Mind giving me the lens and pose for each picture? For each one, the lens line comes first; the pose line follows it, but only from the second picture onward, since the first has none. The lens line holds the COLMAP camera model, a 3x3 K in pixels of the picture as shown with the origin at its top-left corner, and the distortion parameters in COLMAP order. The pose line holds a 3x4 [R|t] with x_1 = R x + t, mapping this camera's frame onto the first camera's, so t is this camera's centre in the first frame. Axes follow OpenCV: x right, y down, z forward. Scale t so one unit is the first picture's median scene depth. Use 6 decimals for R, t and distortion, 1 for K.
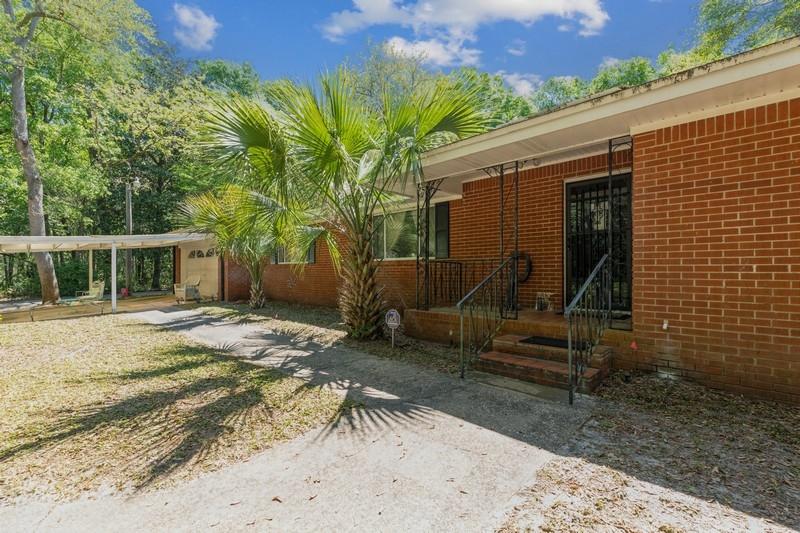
lens RADIAL K [[356.7, 0, 401.1], [0, 356.7, 270.5], [0, 0, 1]] dist [0.000731, 0.000031]
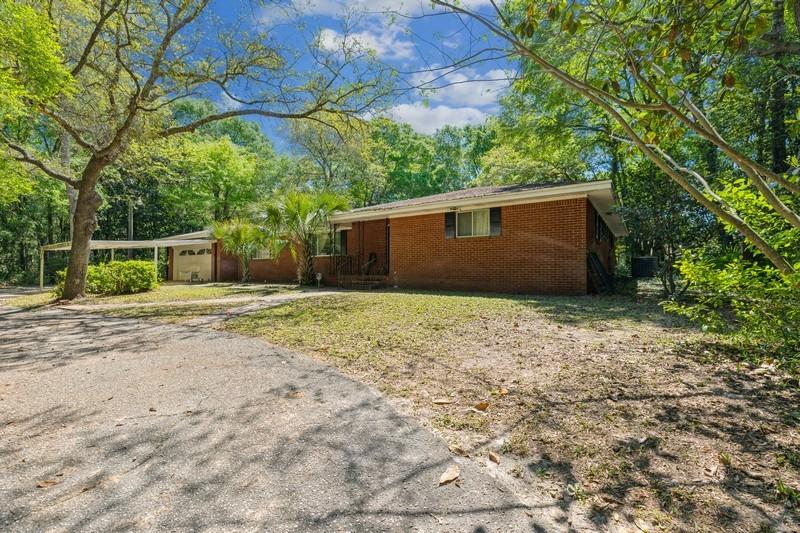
lens RADIAL K [[356.7, 0, 401.1], [0, 356.7, 270.5], [0, 0, 1]] dist [0.000731, 0.000031]
pose [[0.986286, 0.001934, 0.165031, 0.098526], [-0.001091, 0.999986, -0.005198, 0.070694], [-0.165039, 0.004946, 0.986275, -1.214715]]
